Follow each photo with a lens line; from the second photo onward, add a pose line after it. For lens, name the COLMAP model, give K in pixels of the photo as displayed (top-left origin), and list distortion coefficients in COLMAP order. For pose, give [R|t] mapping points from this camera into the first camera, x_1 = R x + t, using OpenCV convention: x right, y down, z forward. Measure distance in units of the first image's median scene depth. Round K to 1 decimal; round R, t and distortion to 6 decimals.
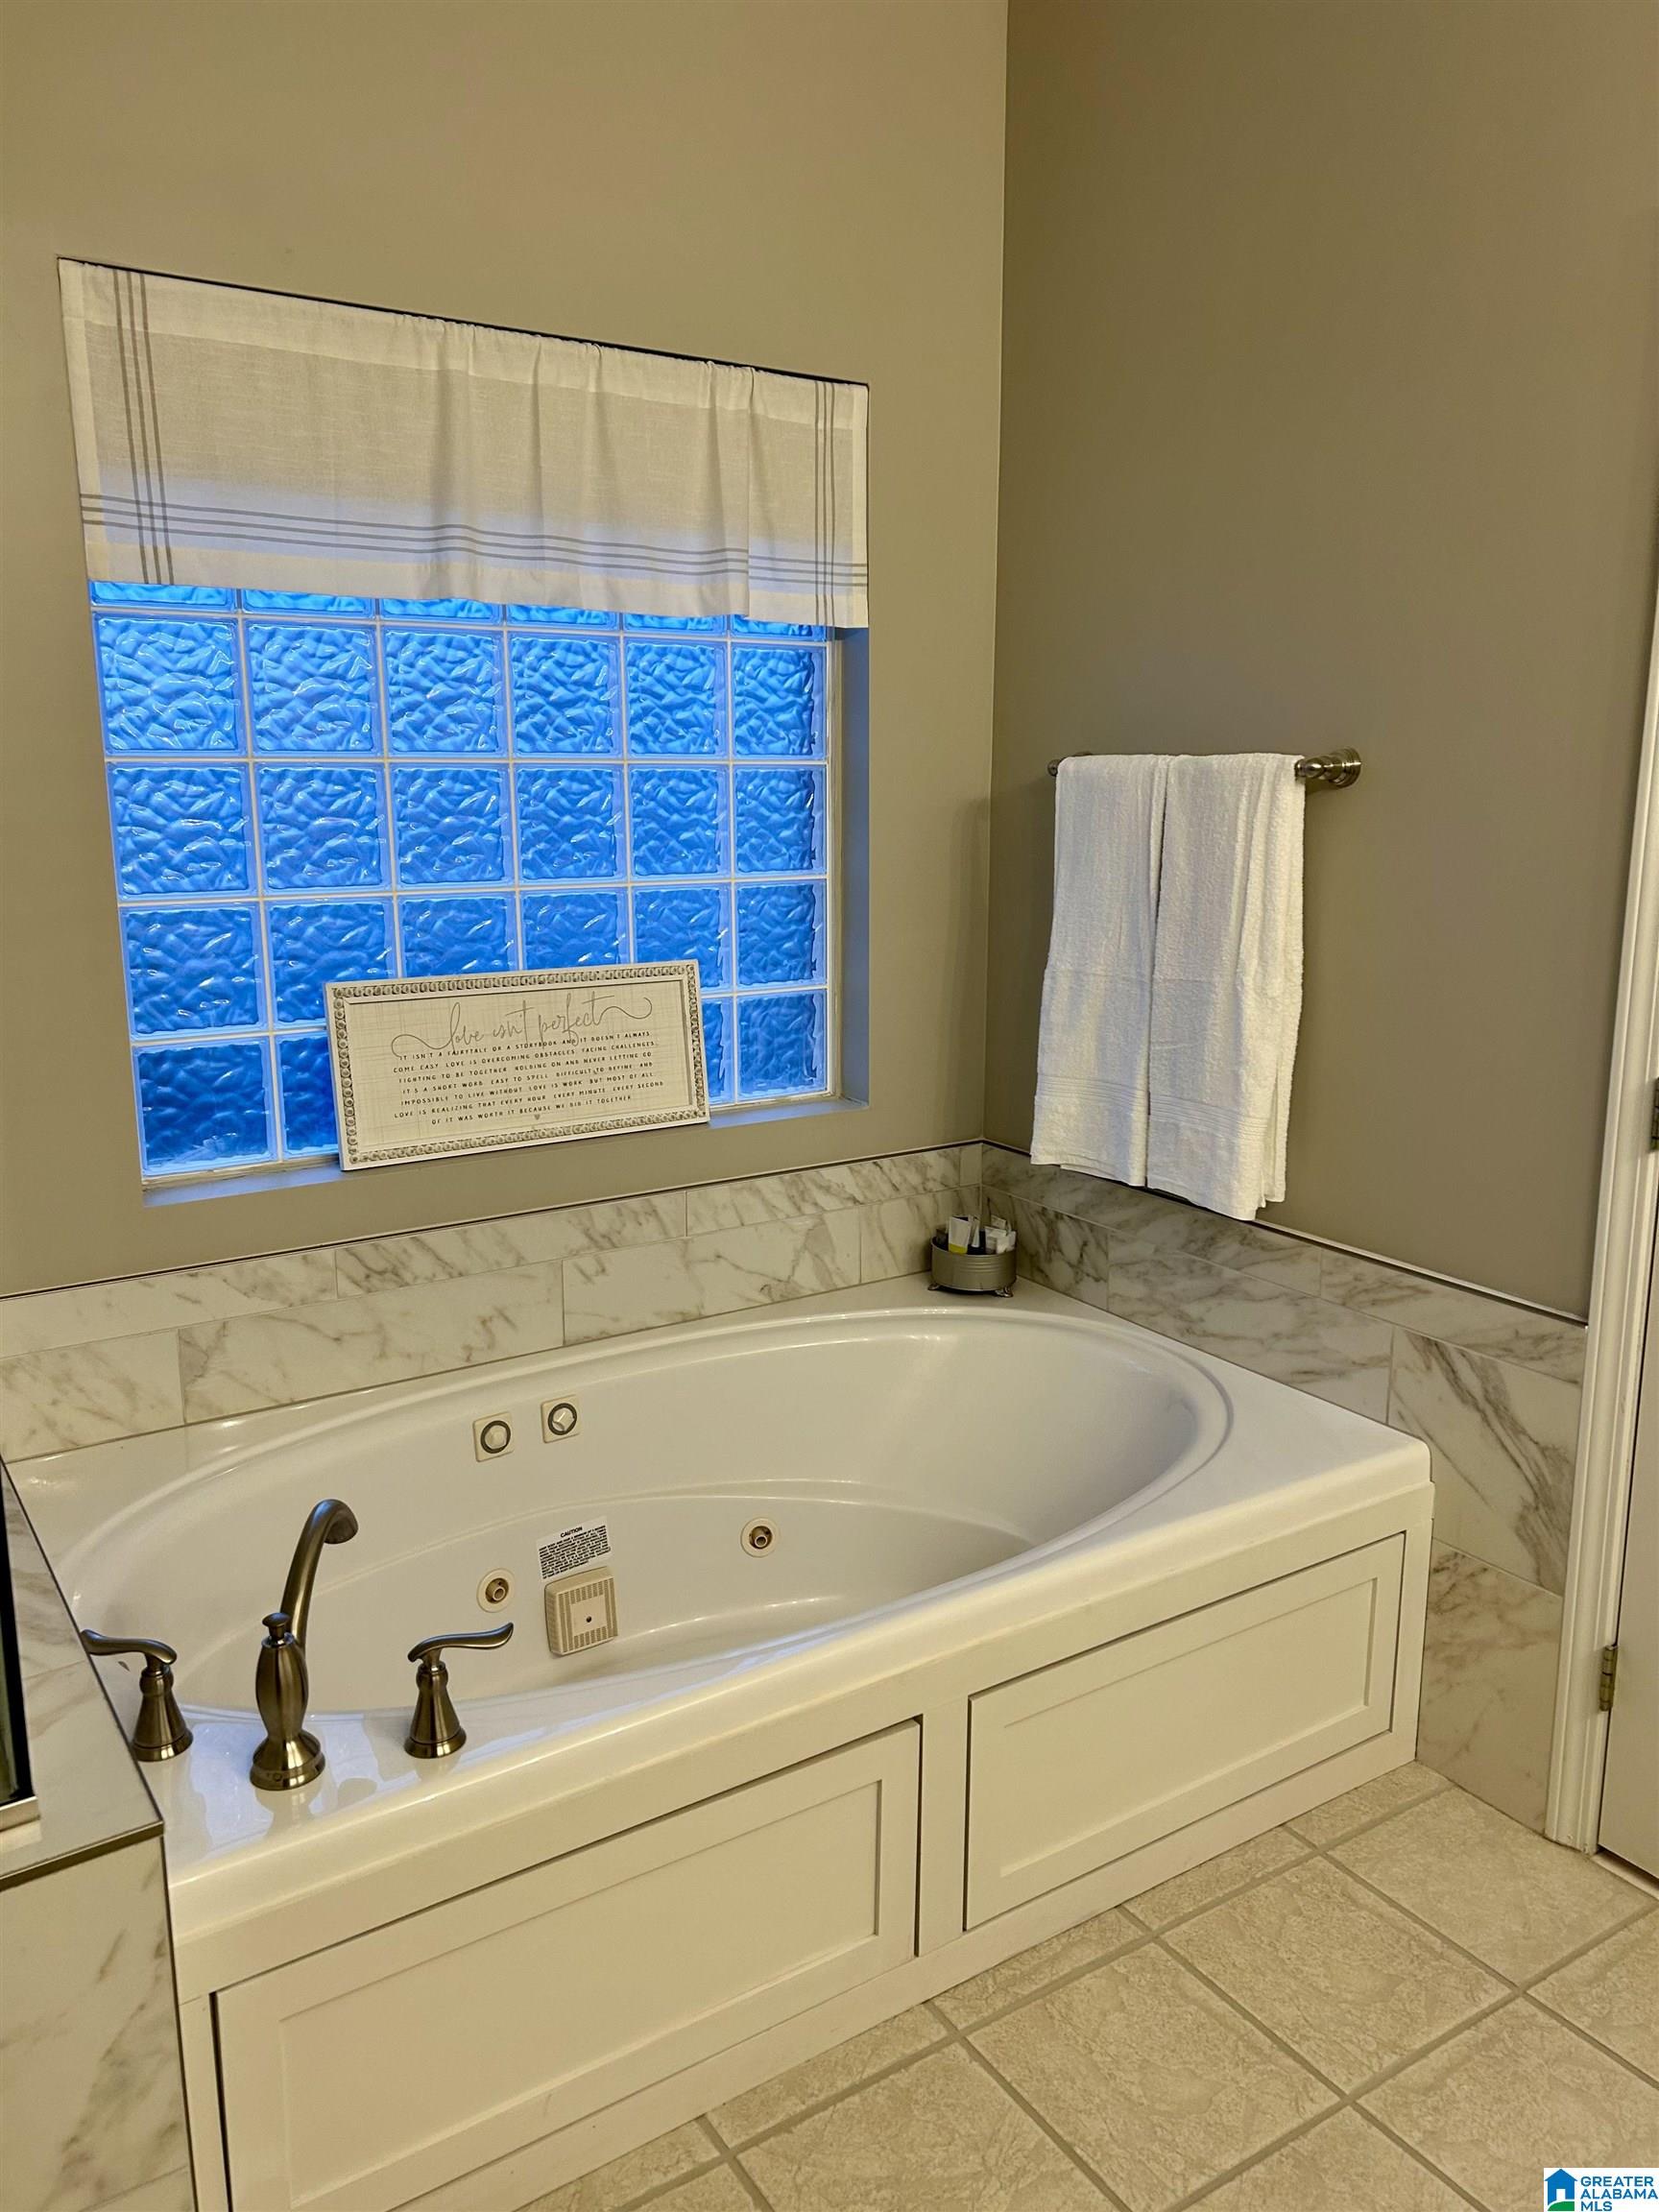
lens RADIAL K [[1679.6, 0, 827.6], [0, 1679.6, 1108.2], [0, 0, 1]] dist [0.030932, -0.038647]
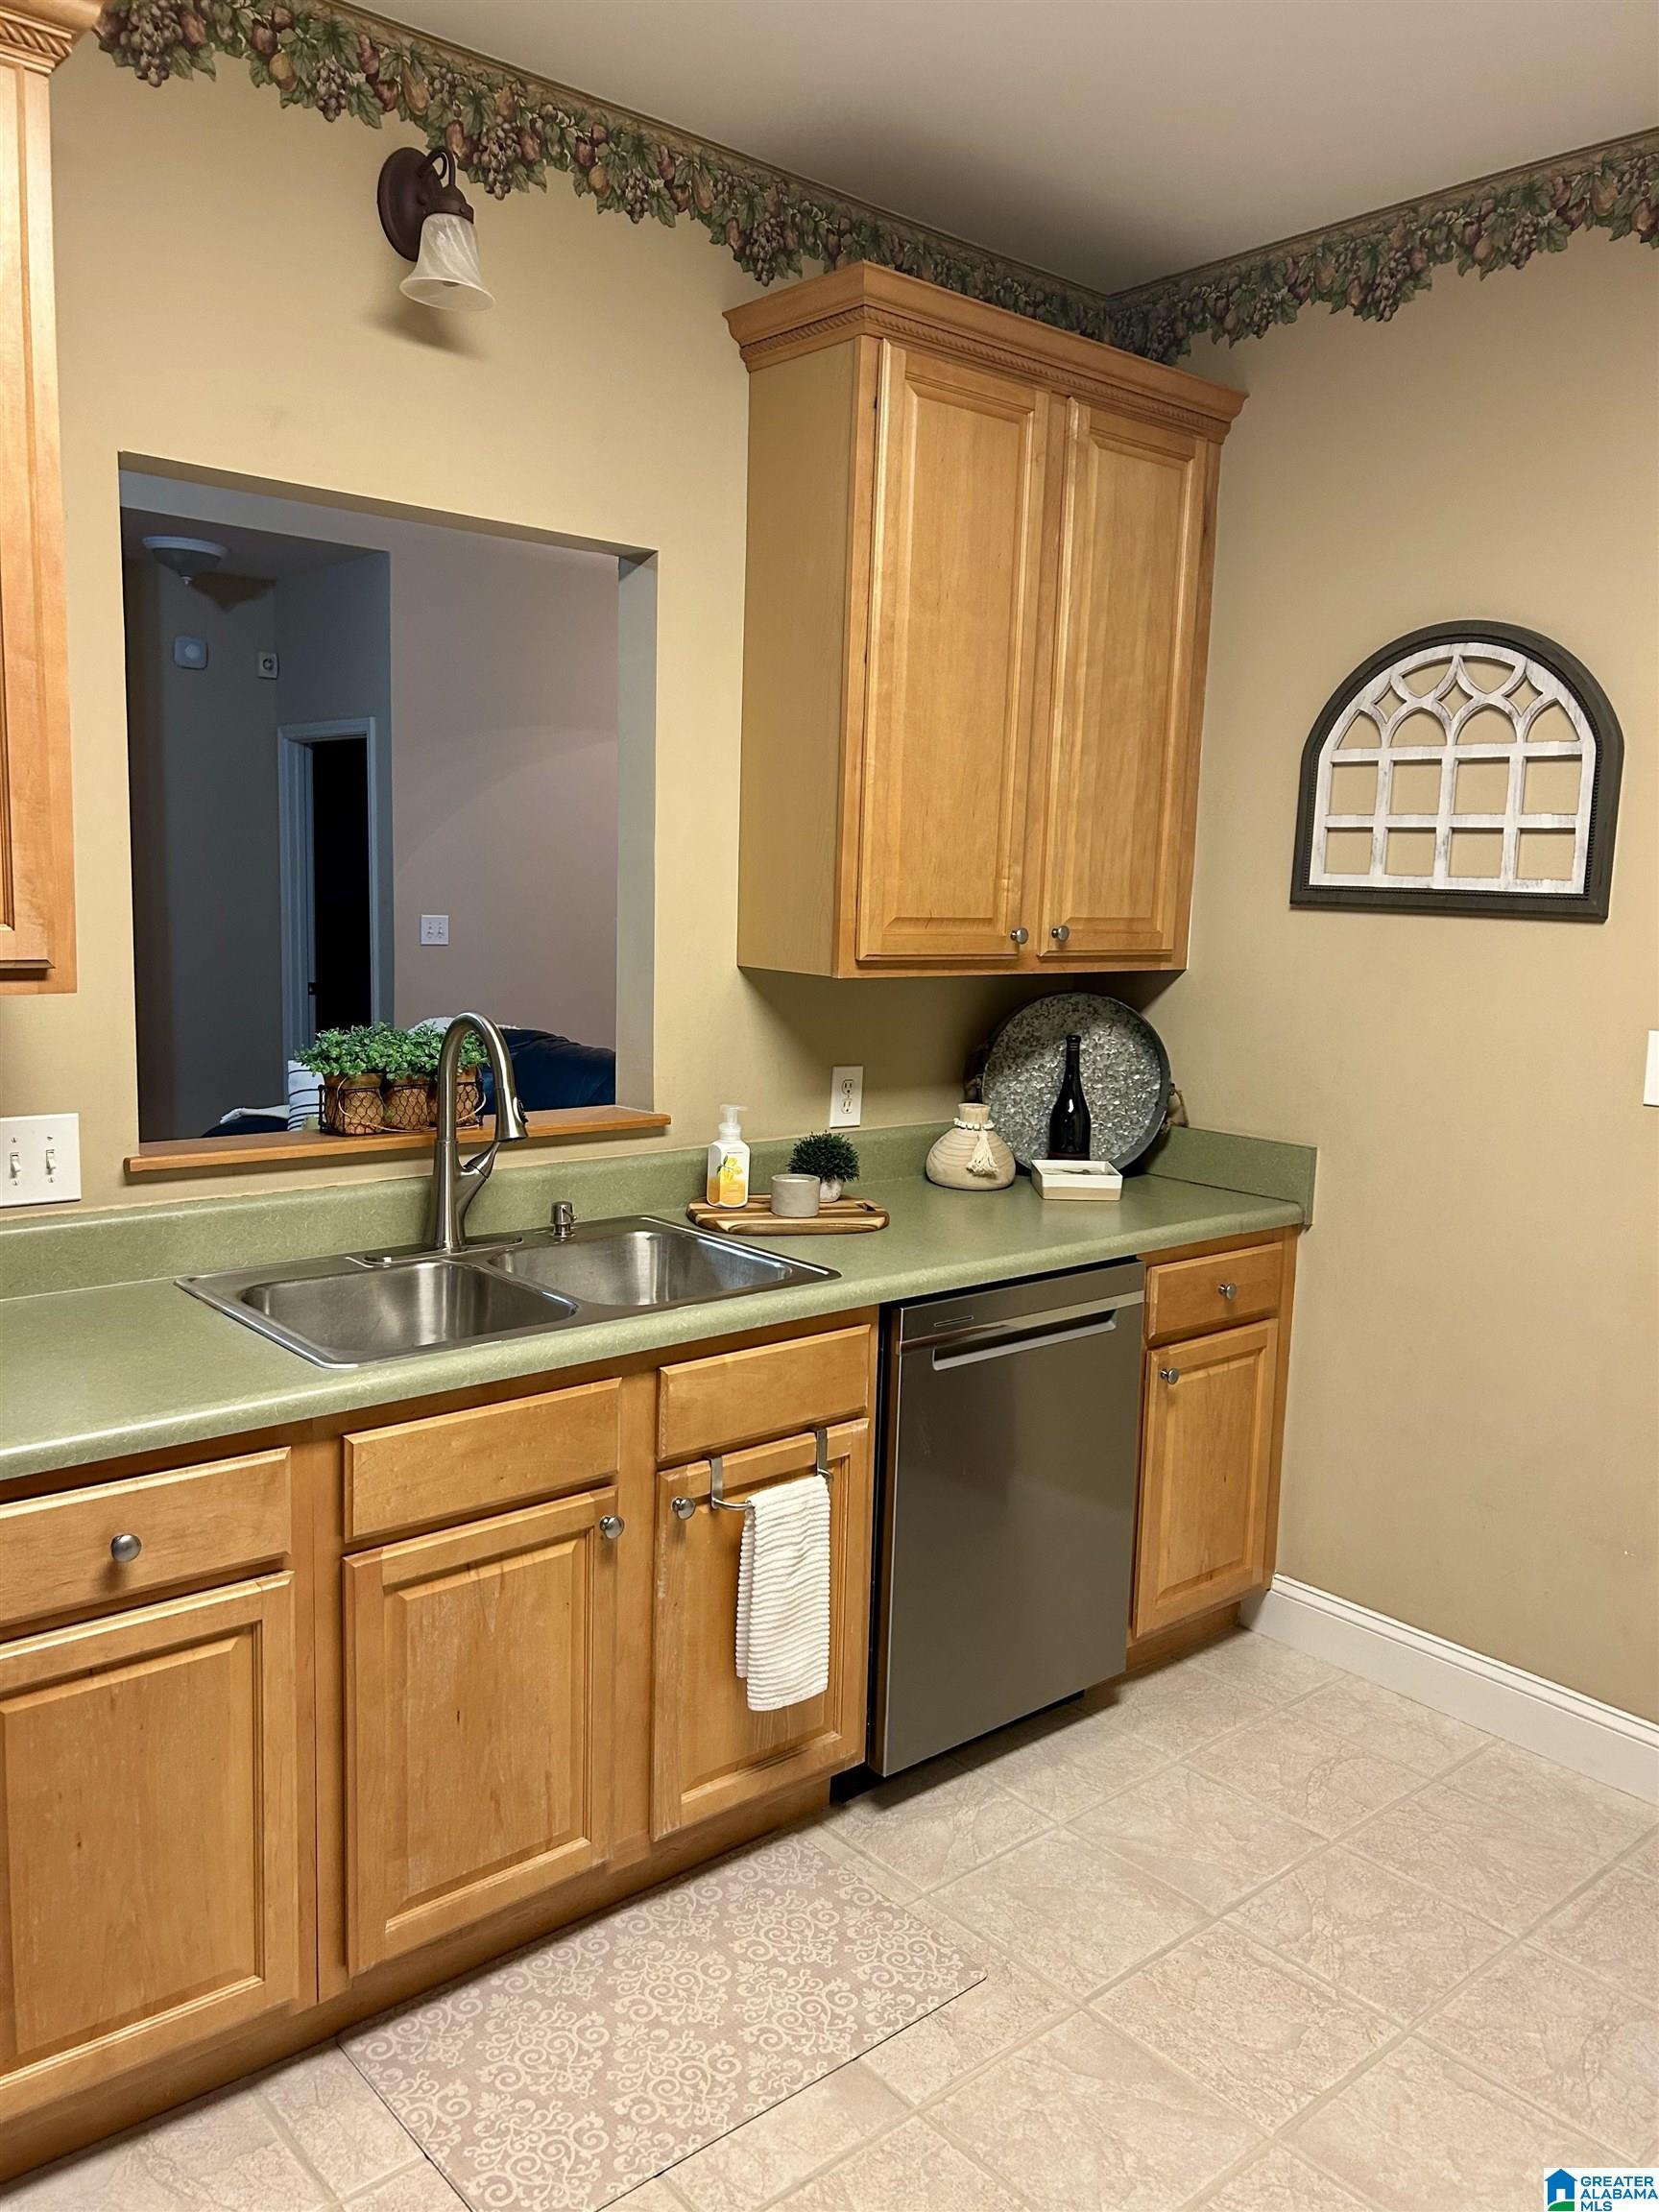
lens RADIAL K [[1679.6, 0, 831.7], [0, 1679.6, 1104.0], [0, 0, 1]] dist [0.030932, -0.038647]
pose [[0.989757, 0.000304, 0.142762, -0.119563], [0.012038, 0.996259, -0.085578, 0.015766], [-0.142254, 0.086420, 0.986050, -0.077454]]
